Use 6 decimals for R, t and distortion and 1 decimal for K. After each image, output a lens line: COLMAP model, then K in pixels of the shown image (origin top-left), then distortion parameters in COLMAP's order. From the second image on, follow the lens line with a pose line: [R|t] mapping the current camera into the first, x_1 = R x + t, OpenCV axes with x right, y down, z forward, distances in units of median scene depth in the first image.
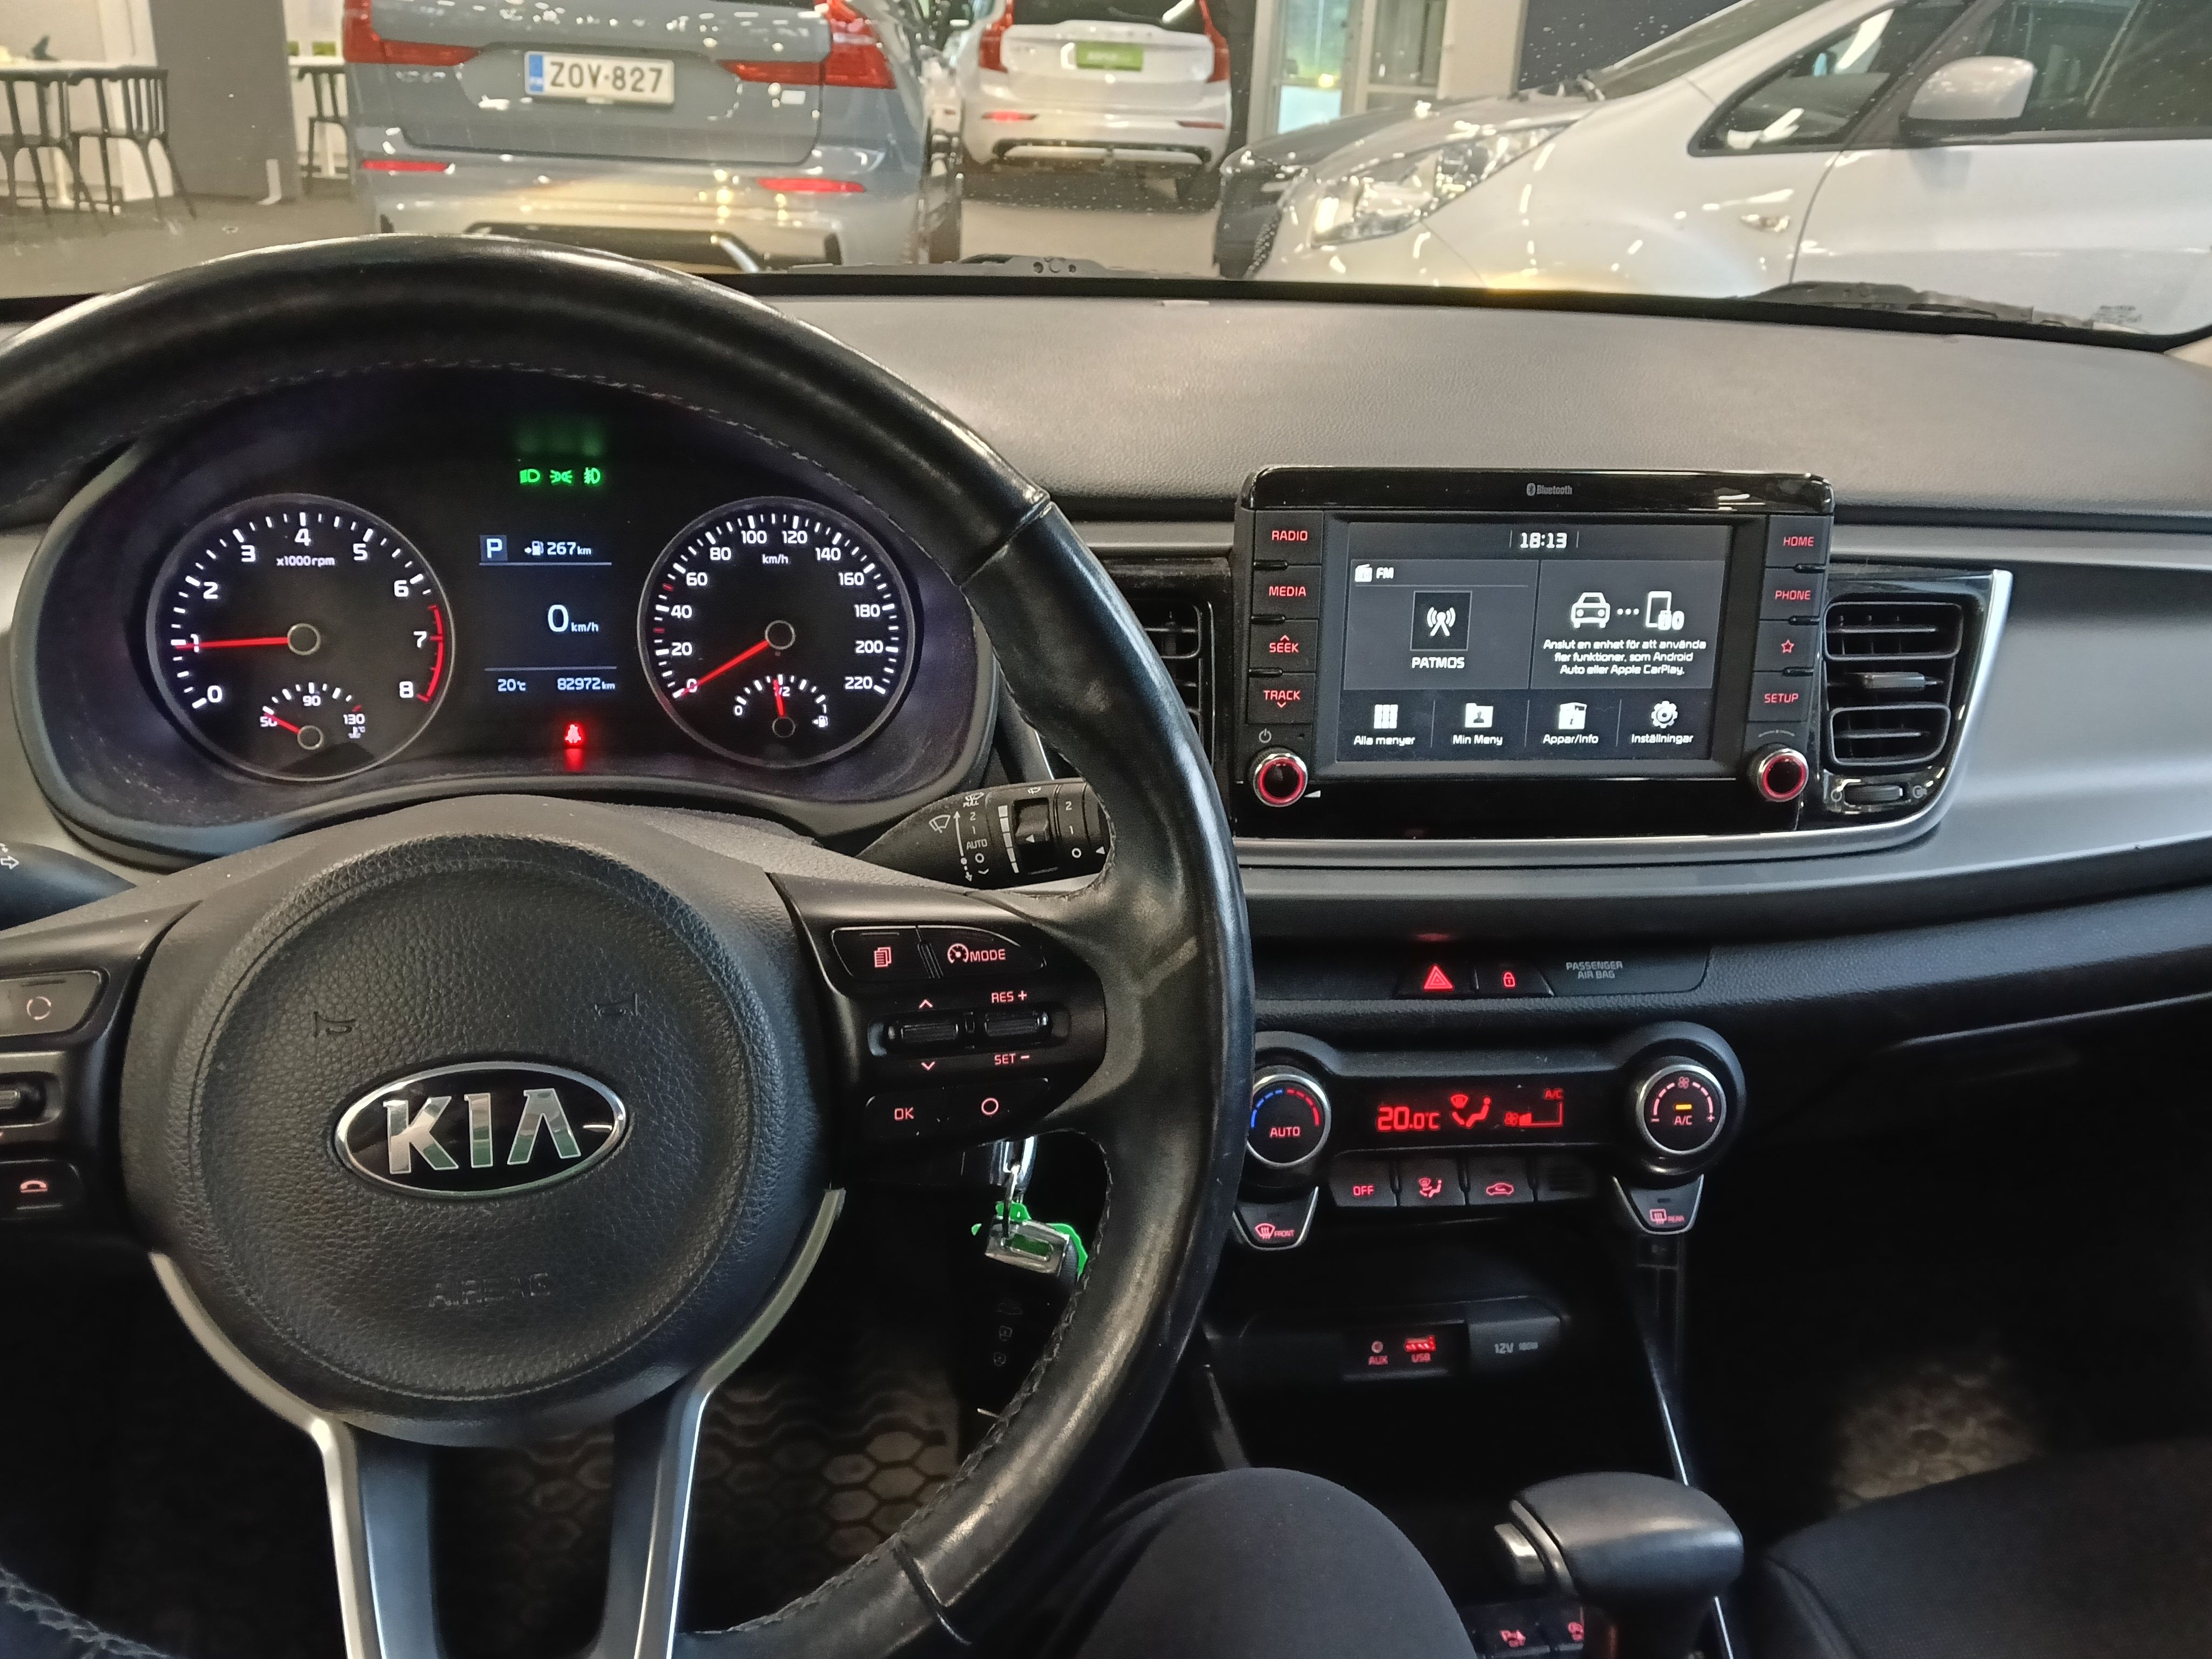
lens RADIAL K [[1843.4, 0, 1102.2], [0, 1843.4, 826.5], [0, 0, 1]] dist [0.069397, -0.144211]
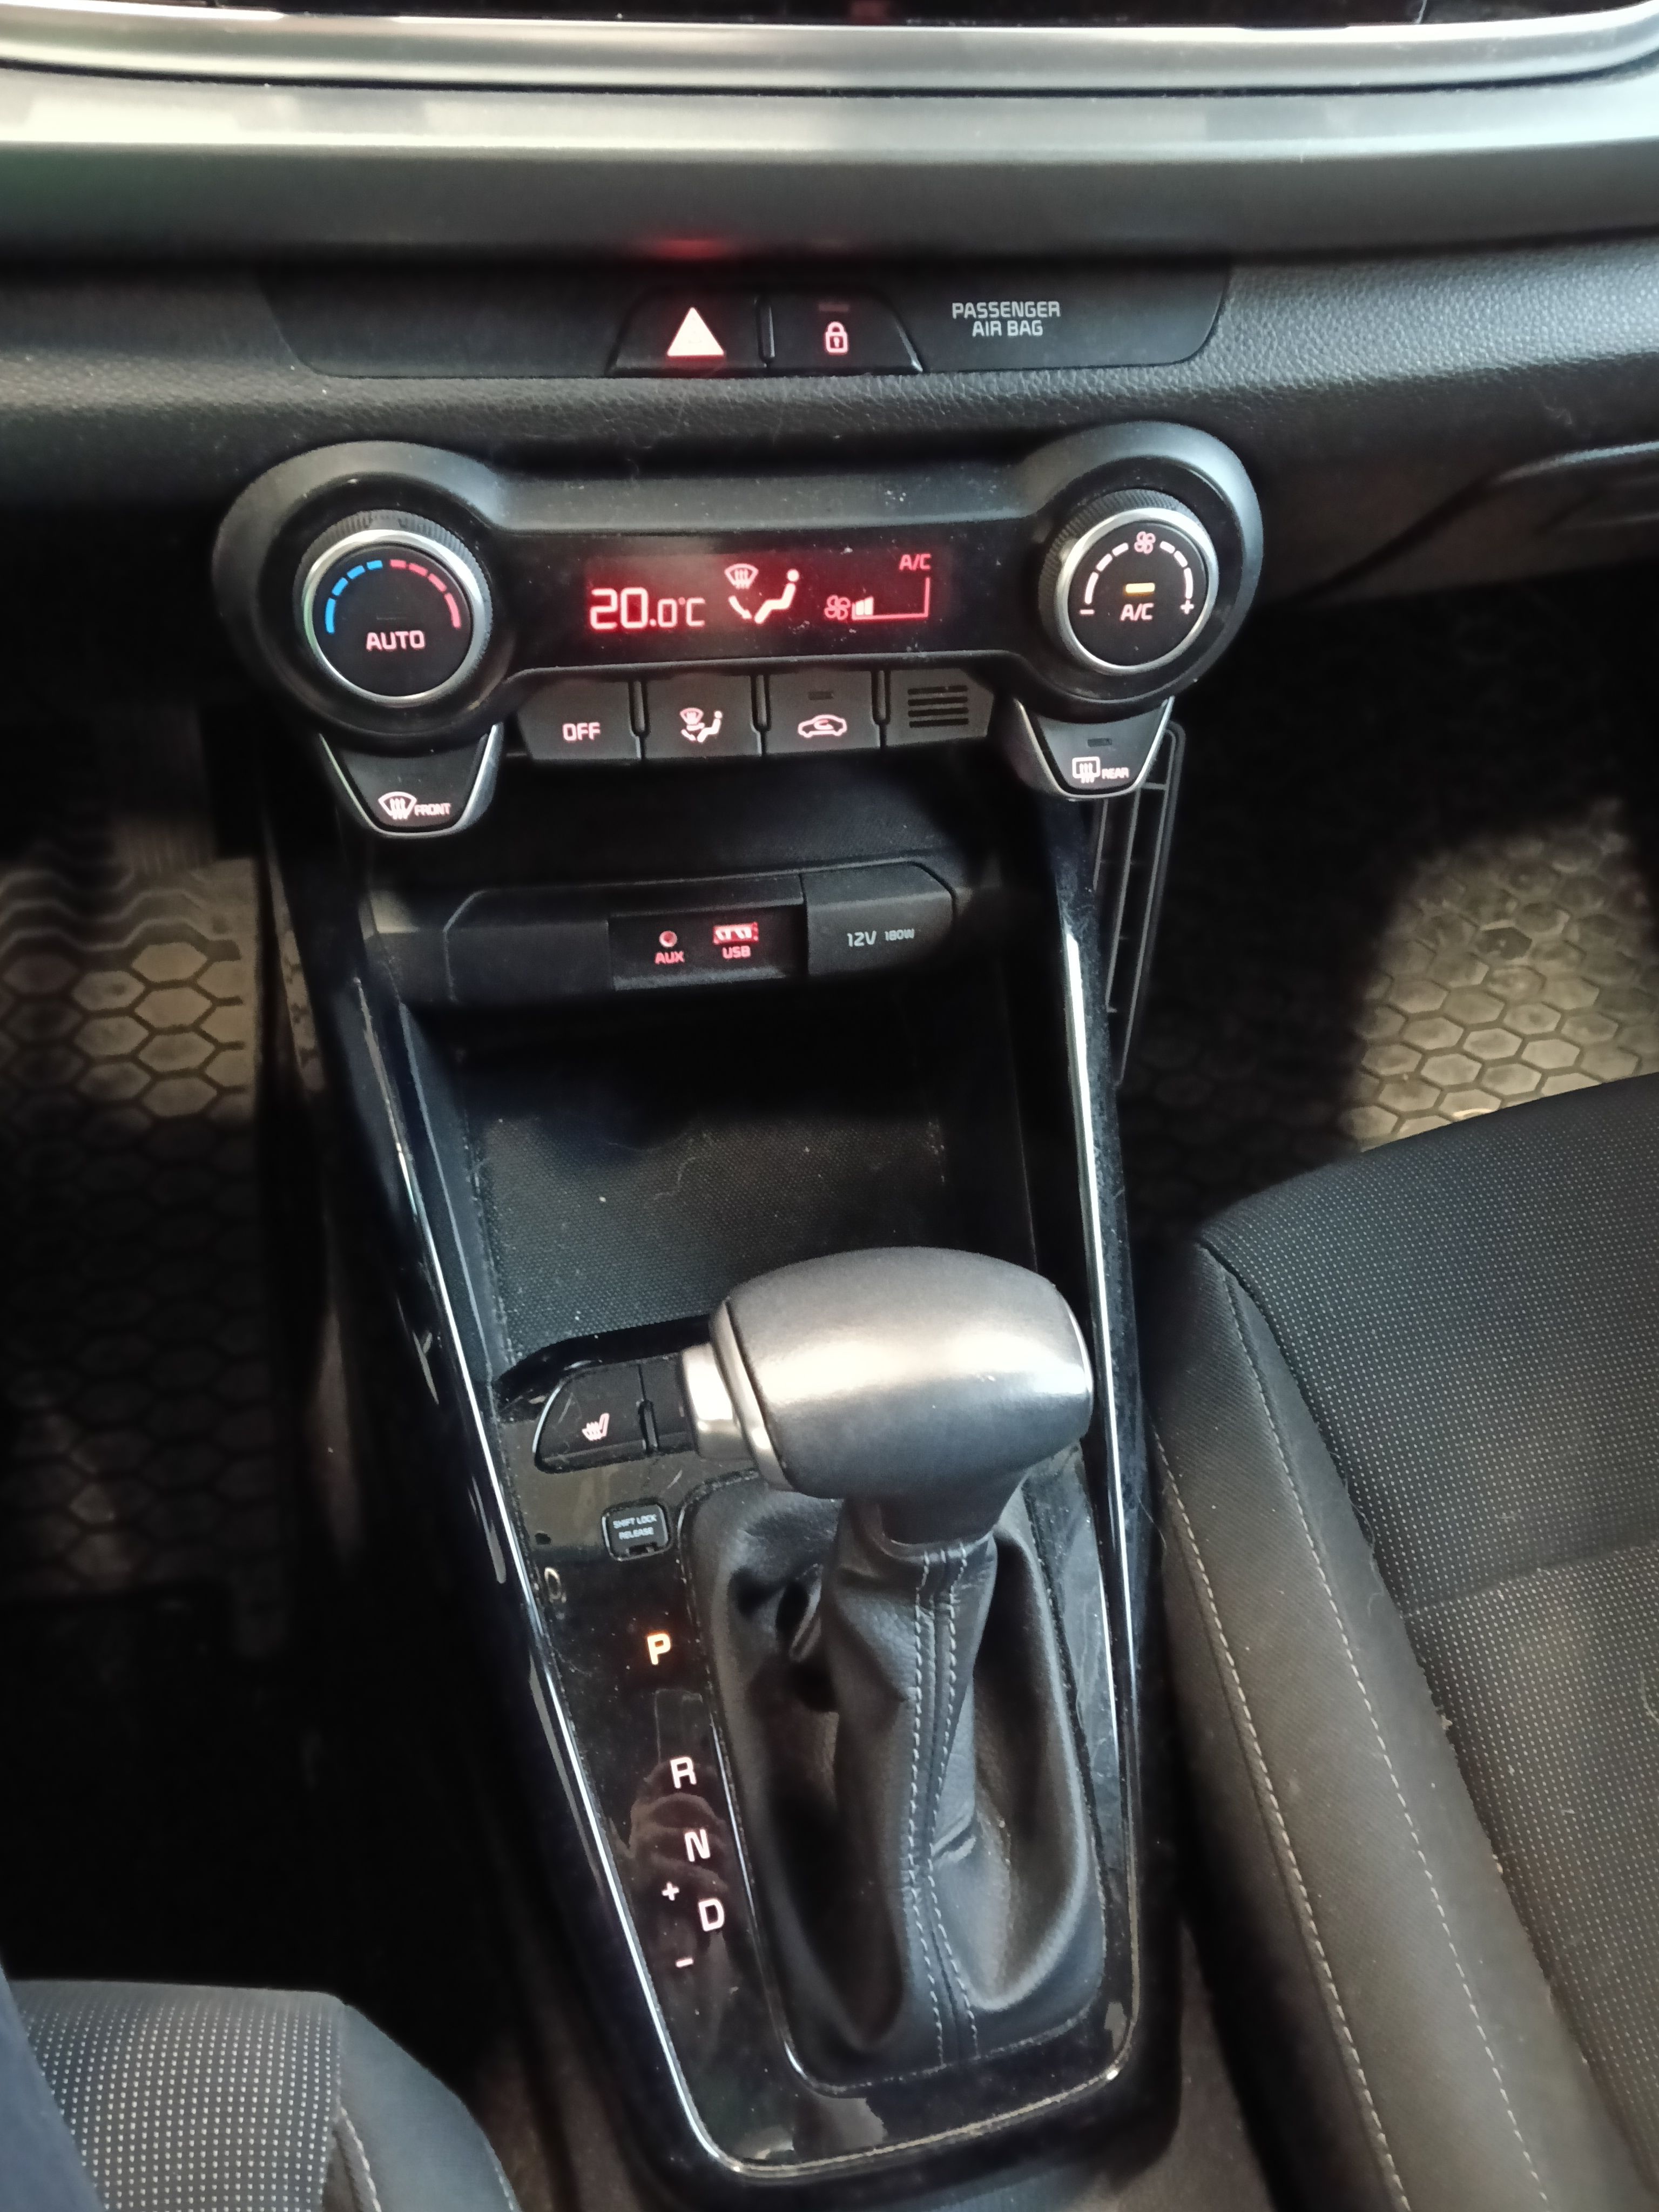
lens RADIAL K [[1843.4, 0, 837.4], [0, 1843.4, 1108.3], [0, 0, 1]] dist [0.069397, -0.144211]
pose [[0.999180, -0.004229, 0.040274, 0.210840], [-0.015777, 0.875293, 0.483336, 0.021088], [-0.037296, -0.483575, 0.874508, 0.465625]]
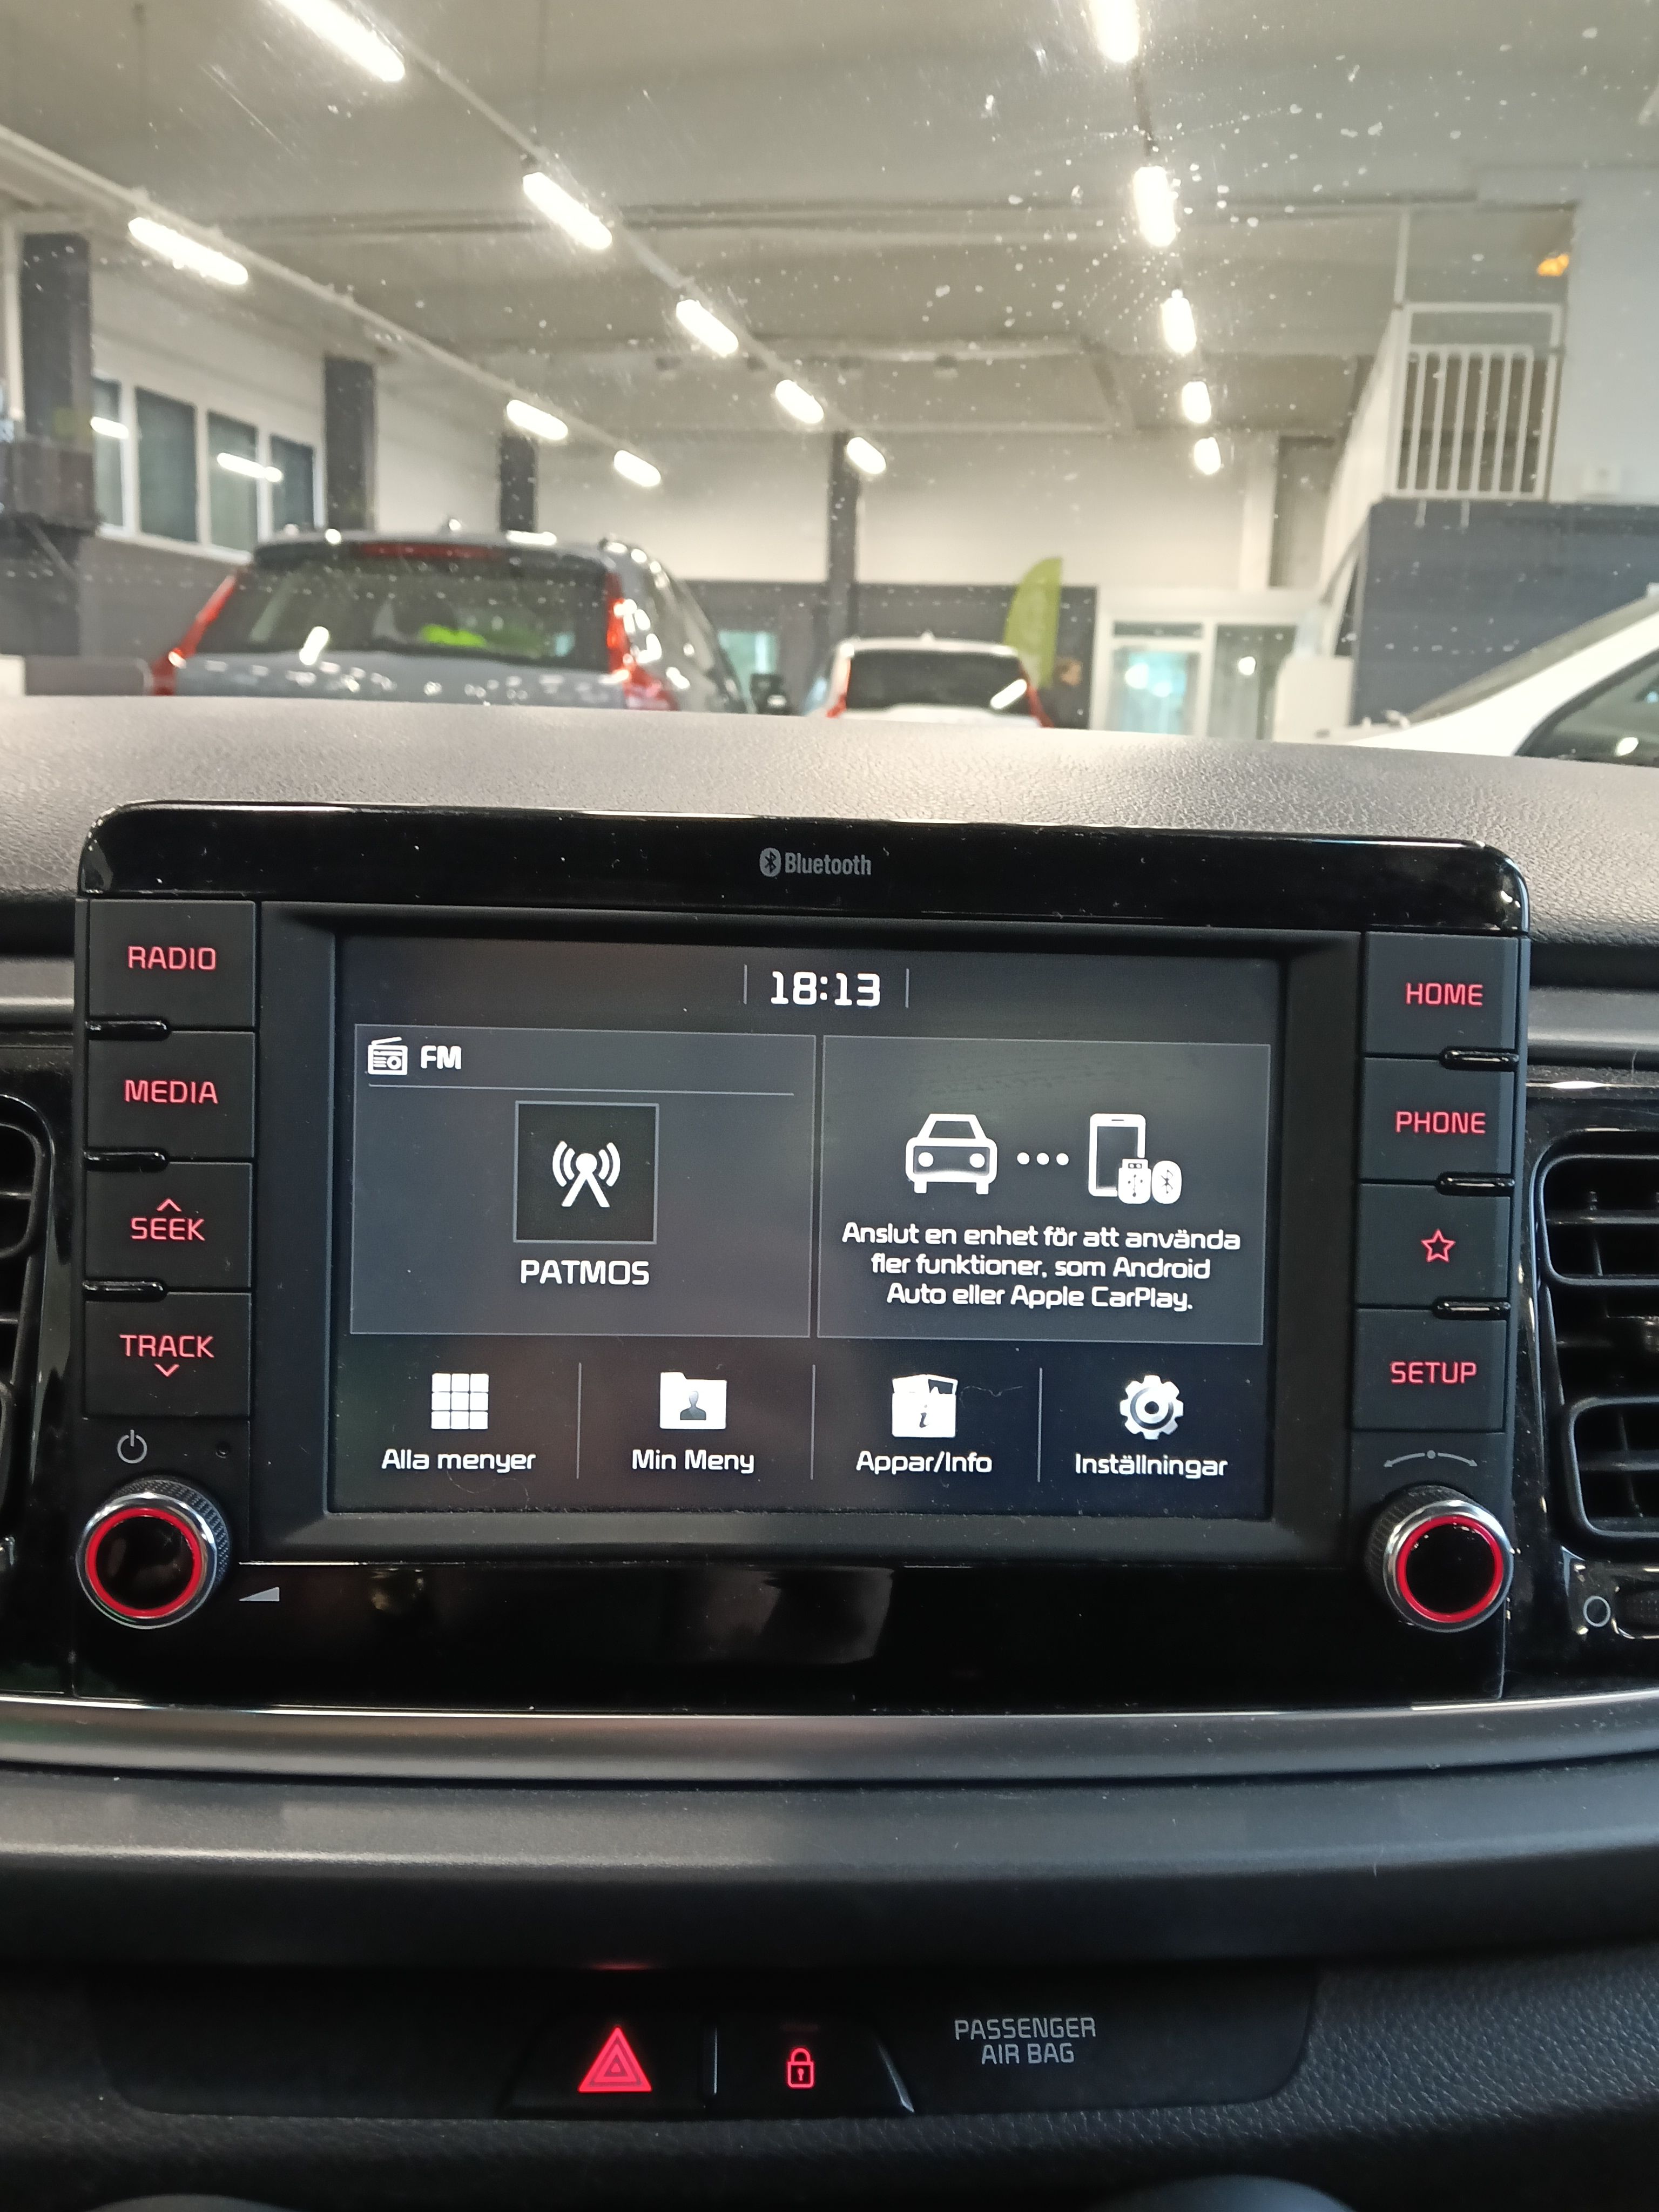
lens RADIAL K [[1843.4, 0, 826.8], [0, 1843.4, 1085.0], [0, 0, 1]] dist [0.069397, -0.144211]
pose [[0.997177, 0.001584, -0.075066, 0.271884], [-0.017985, 0.975710, -0.218328, -0.040126], [0.072897, 0.219062, 0.972984, 0.594702]]
